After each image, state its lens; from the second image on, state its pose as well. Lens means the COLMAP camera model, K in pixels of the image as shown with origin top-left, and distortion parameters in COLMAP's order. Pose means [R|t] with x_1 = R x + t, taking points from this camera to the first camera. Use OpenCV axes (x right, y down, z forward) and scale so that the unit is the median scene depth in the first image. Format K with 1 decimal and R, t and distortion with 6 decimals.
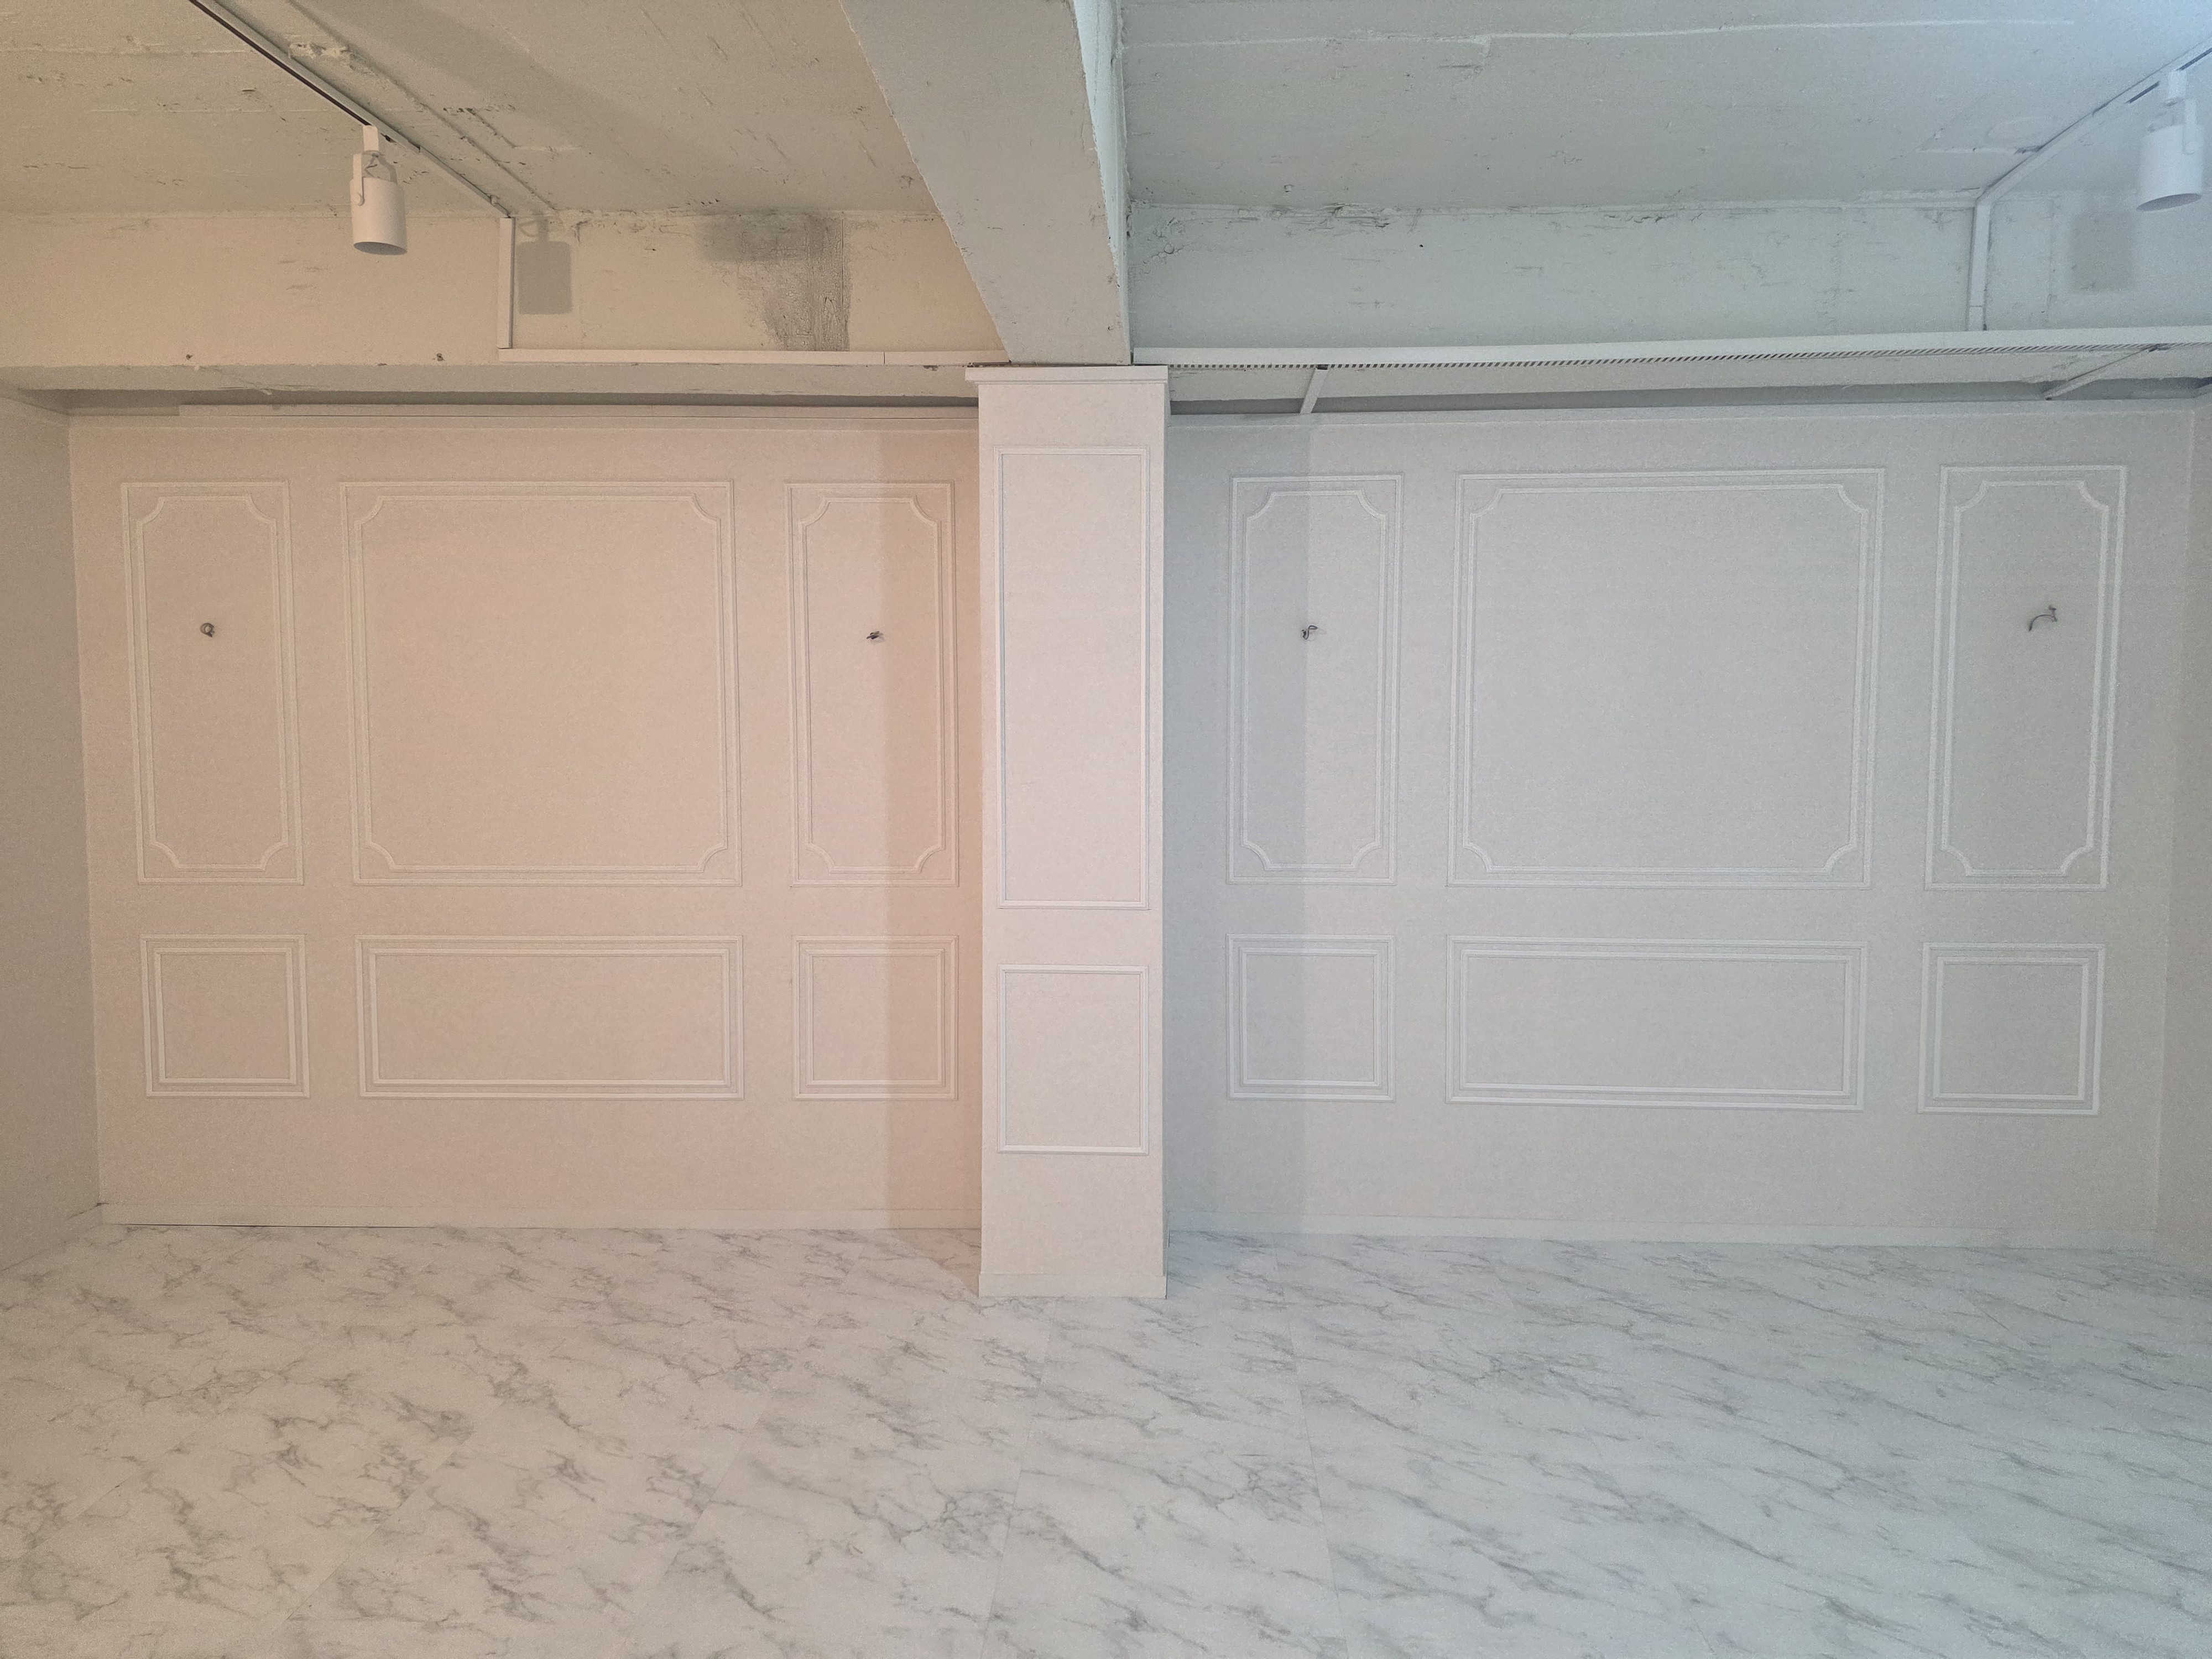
lens RADIAL K [[1500.5, 0, 1106.0], [0, 1500.5, 829.5], [0, 0, 1]] dist [0.058293, -0.049359]
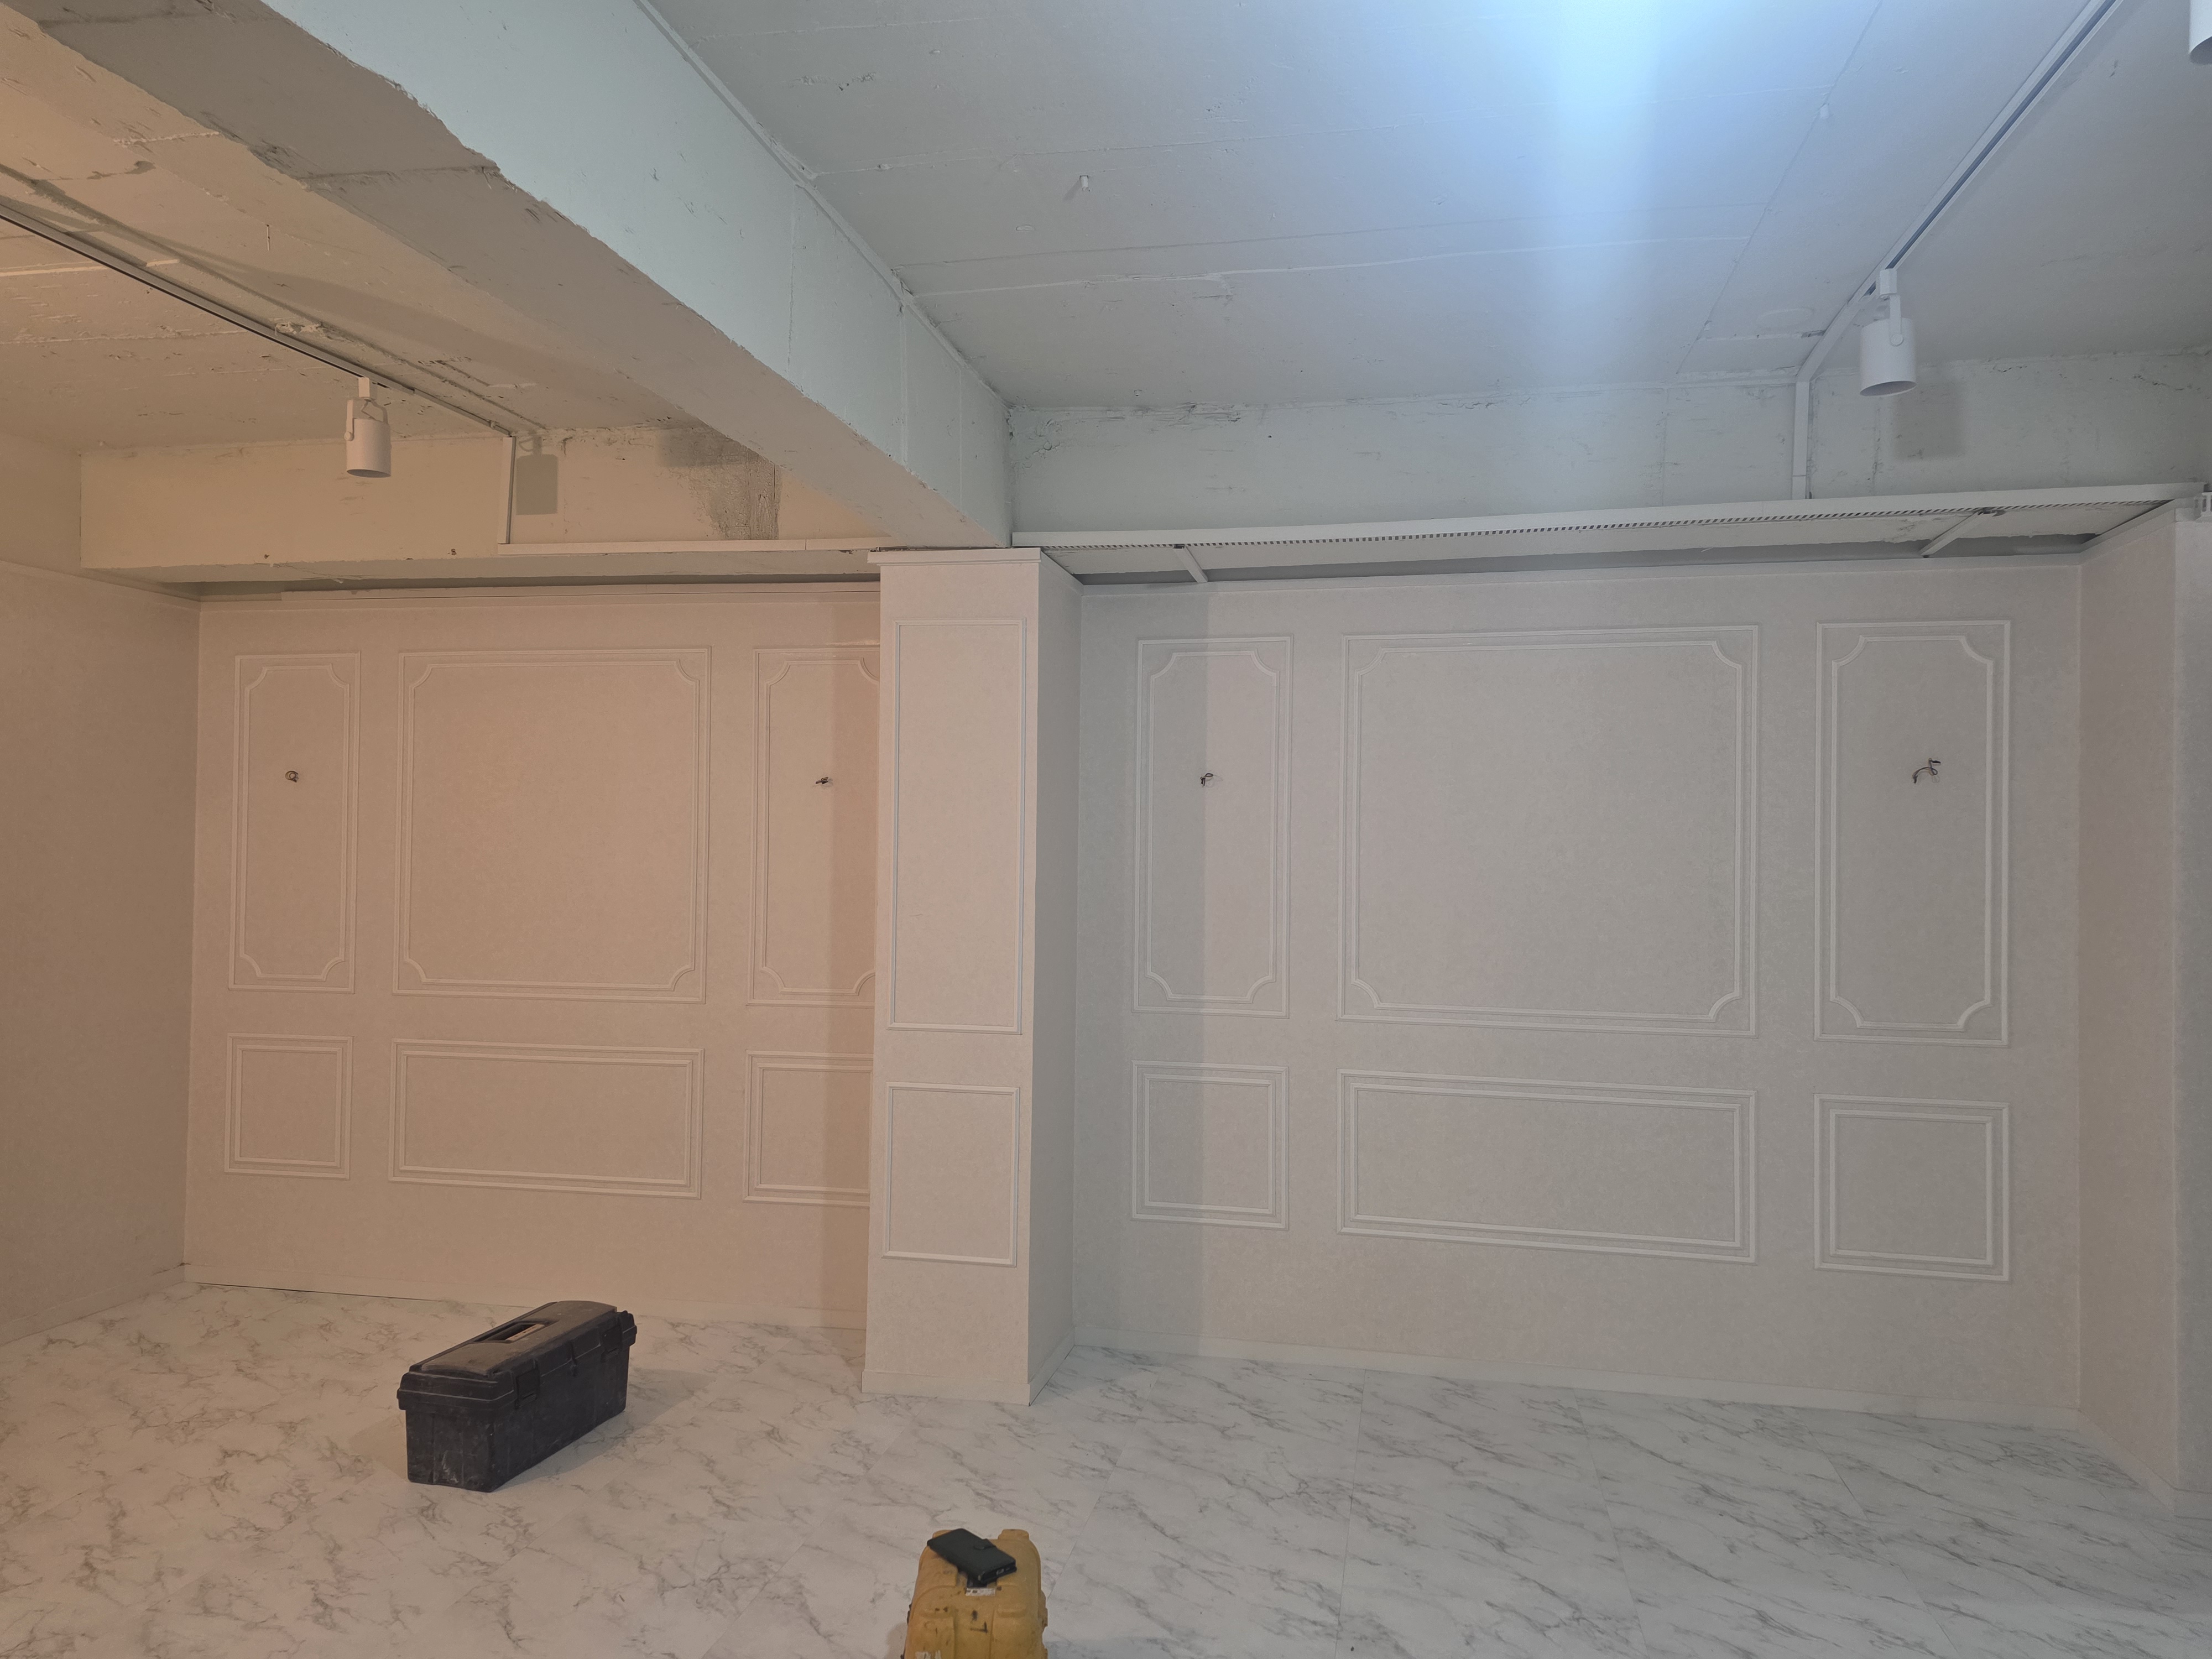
lens RADIAL K [[1500.5, 0, 1106.0], [0, 1500.5, 829.5], [0, 0, 1]] dist [0.058293, -0.049359]
pose [[0.986861, 0.008777, -0.161333, 0.262806], [-0.022427, 0.996299, -0.082979, -0.005761], [0.160008, 0.085507, 0.983405, -0.072949]]
